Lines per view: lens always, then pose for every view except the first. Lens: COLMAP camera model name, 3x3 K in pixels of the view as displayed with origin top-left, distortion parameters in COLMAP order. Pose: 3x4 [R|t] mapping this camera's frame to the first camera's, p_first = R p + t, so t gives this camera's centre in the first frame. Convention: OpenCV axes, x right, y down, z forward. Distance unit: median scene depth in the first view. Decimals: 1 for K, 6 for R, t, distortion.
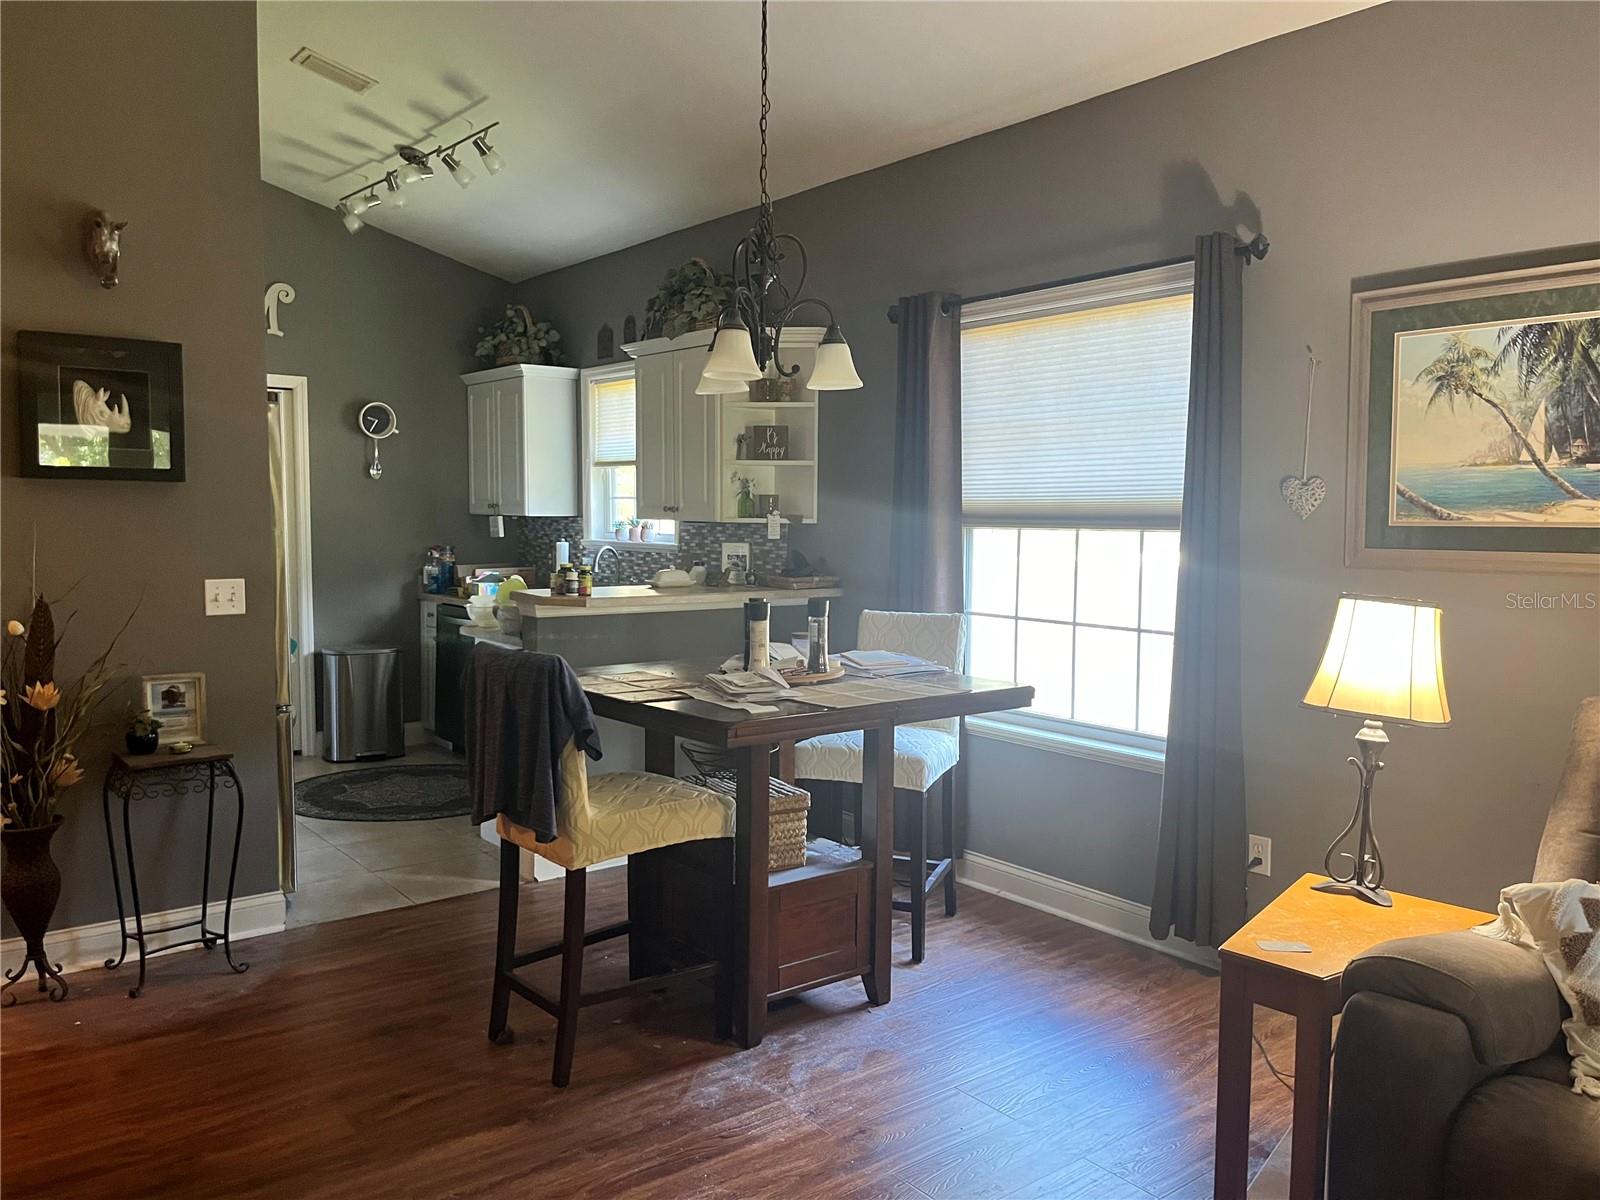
lens RADIAL K [[1225.8, 0, 799.8], [0, 1225.8, 593.7], [0, 0, 1]] dist [-0.001915, -0.004374]
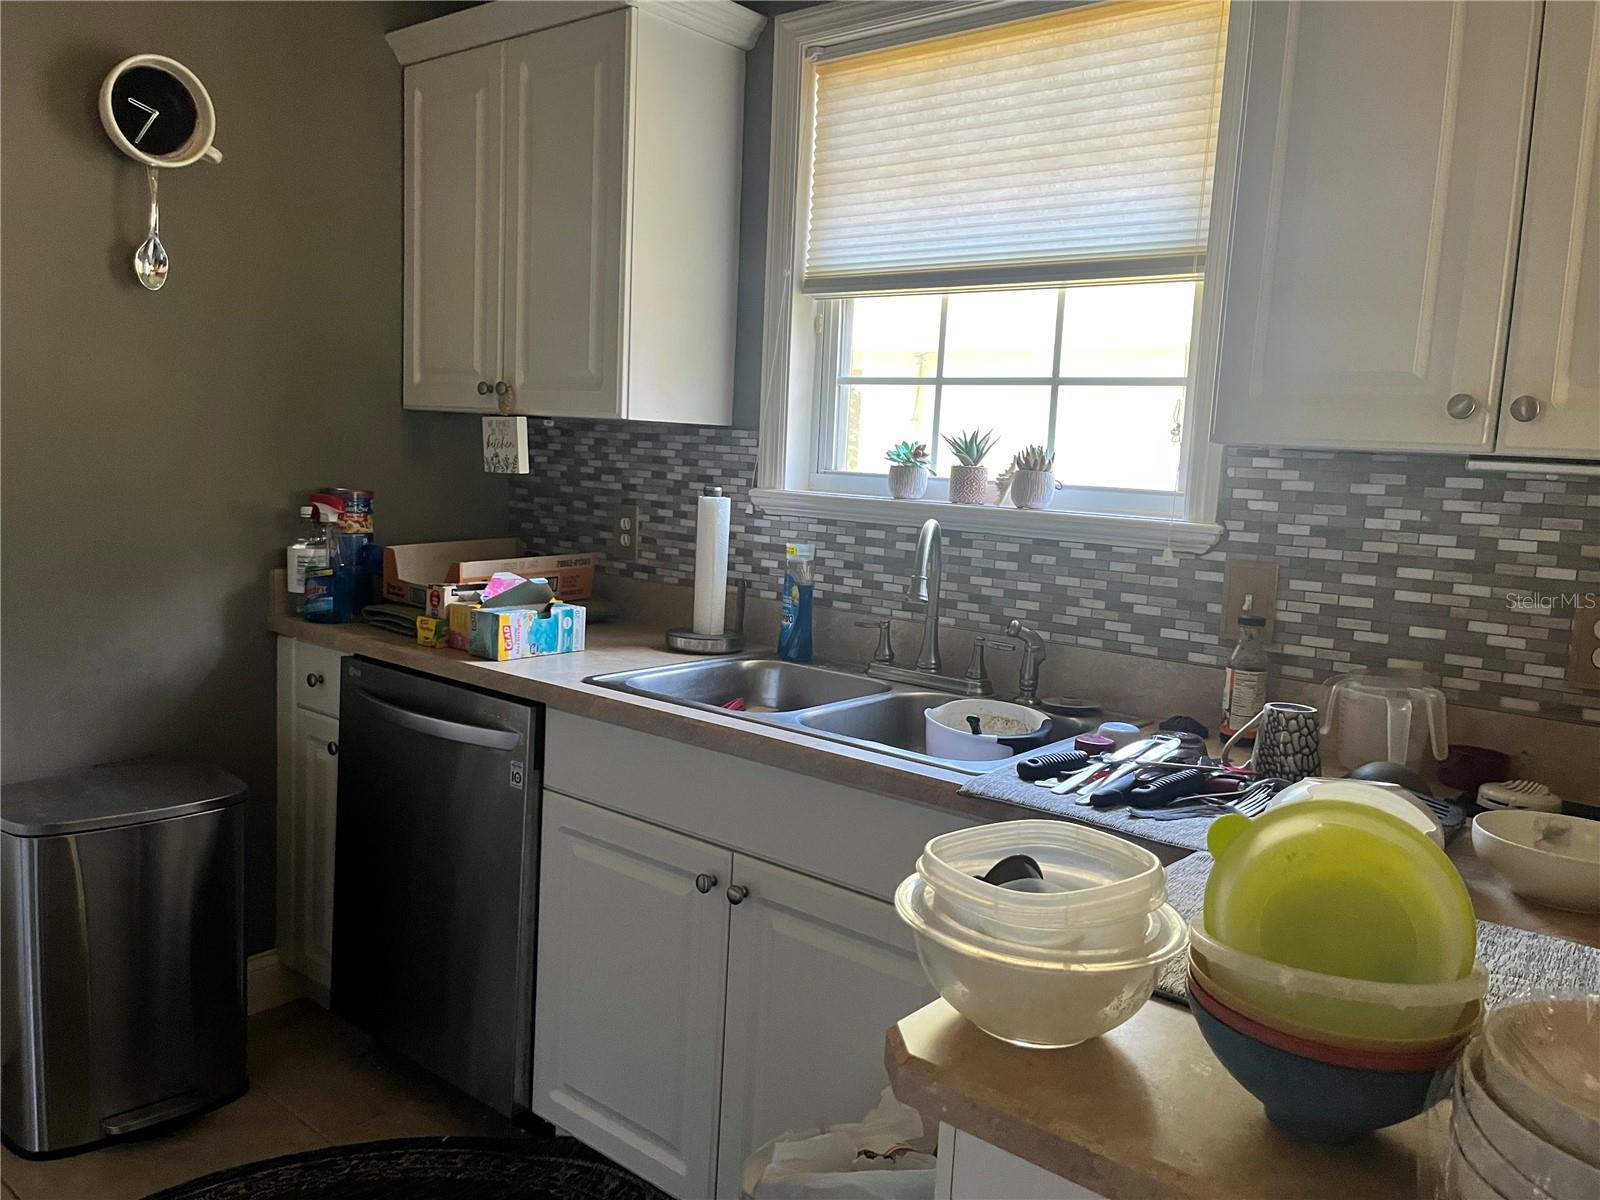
lens RADIAL K [[1225.8, 0, 800.0], [0, 1225.8, 608.1], [0, 0, 1]] dist [-0.001915, -0.004374]
pose [[0.979643, 0.013040, 0.200322, -0.236055], [-0.026421, 0.997583, 0.064269, -0.031927], [-0.199000, -0.068253, 0.977620, 0.623628]]
